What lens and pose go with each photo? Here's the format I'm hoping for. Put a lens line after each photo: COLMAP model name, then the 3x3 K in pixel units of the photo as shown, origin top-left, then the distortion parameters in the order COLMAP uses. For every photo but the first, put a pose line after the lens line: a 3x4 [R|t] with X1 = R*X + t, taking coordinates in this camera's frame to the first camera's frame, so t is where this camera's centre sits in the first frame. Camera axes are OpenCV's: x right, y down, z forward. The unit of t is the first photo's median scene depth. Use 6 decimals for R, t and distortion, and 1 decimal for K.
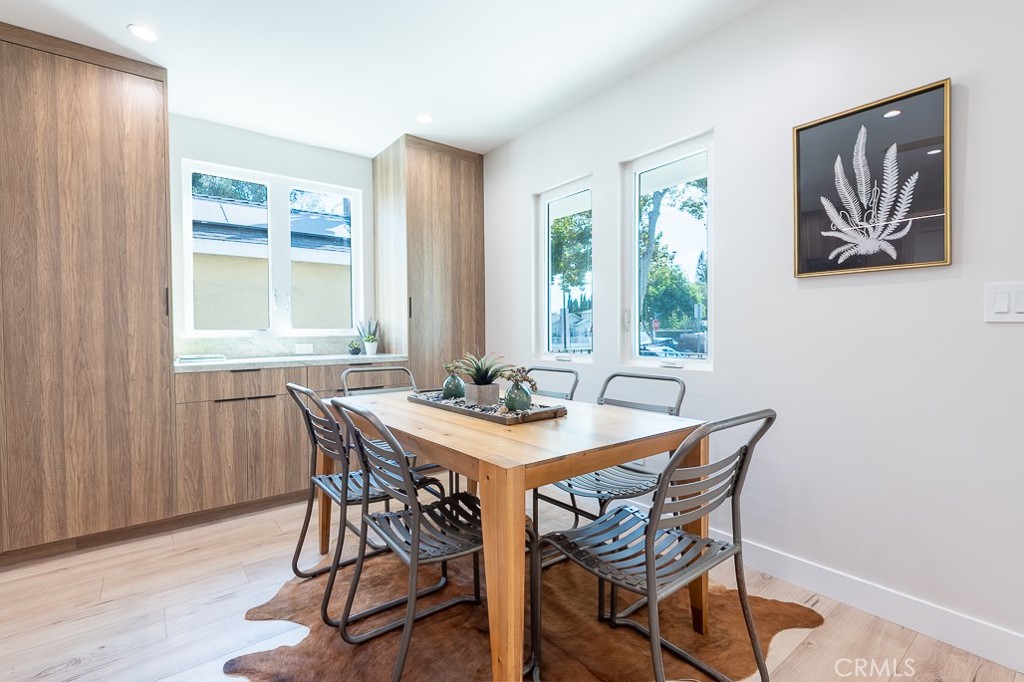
lens RADIAL K [[463.8, 0, 513.6], [0, 463.8, 339.4], [0, 0, 1]] dist [-0.003686, -0.000692]
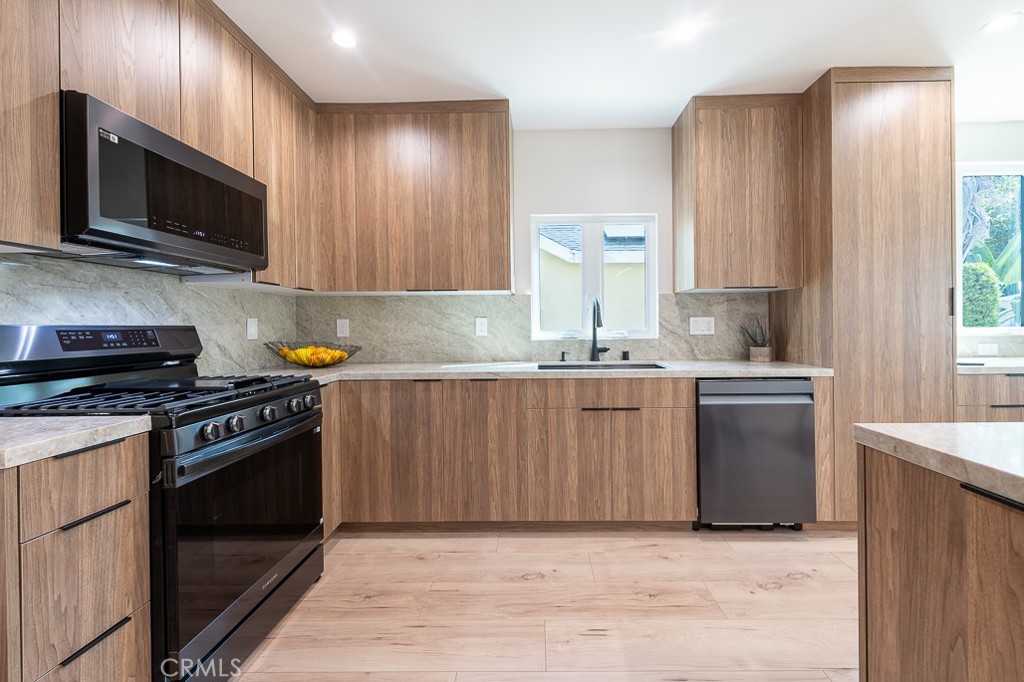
lens RADIAL K [[482.1, 0, 539.1], [0, 482.1, 326.8], [0, 0, 1]] dist [0.009741, -0.001359]
pose [[0.769005, 0.001964, -0.639240, -0.804346], [-0.008199, 0.999943, -0.006791, -0.013778], [0.639190, 0.010463, 0.768977, -0.379156]]
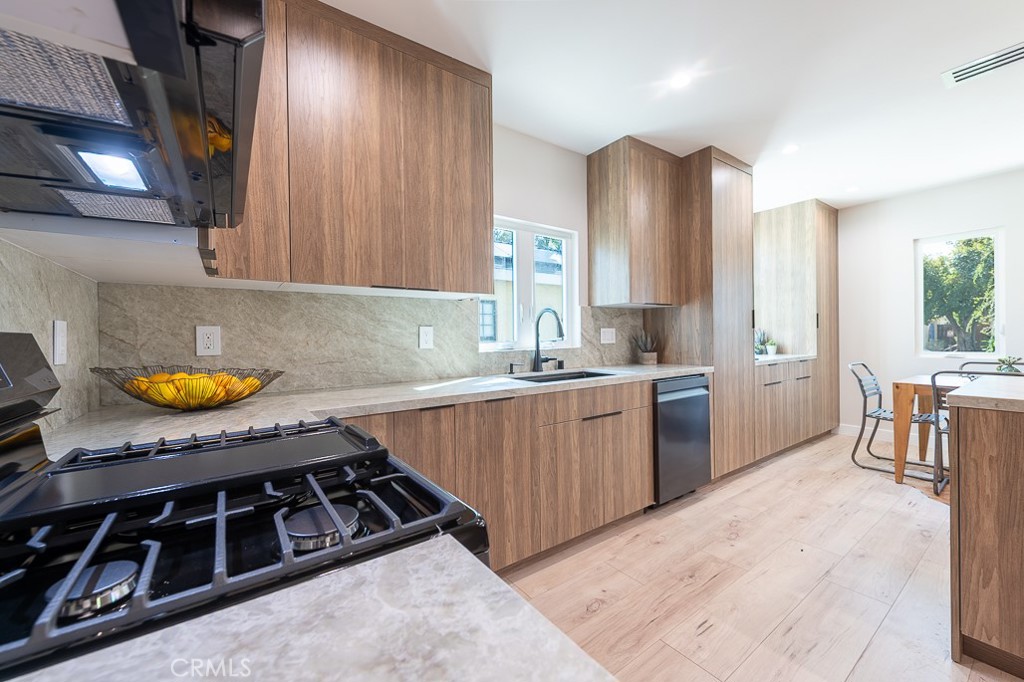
lens RADIAL K [[452.4, 0, 537.7], [0, 452.4, 336.6], [0, 0, 1]] dist [0.012247, -0.000237]
pose [[0.999016, -0.008494, 0.043533, -1.610627], [0.009297, 0.999790, -0.018280, -0.002367], [-0.043368, 0.018667, 0.998885, -0.486626]]
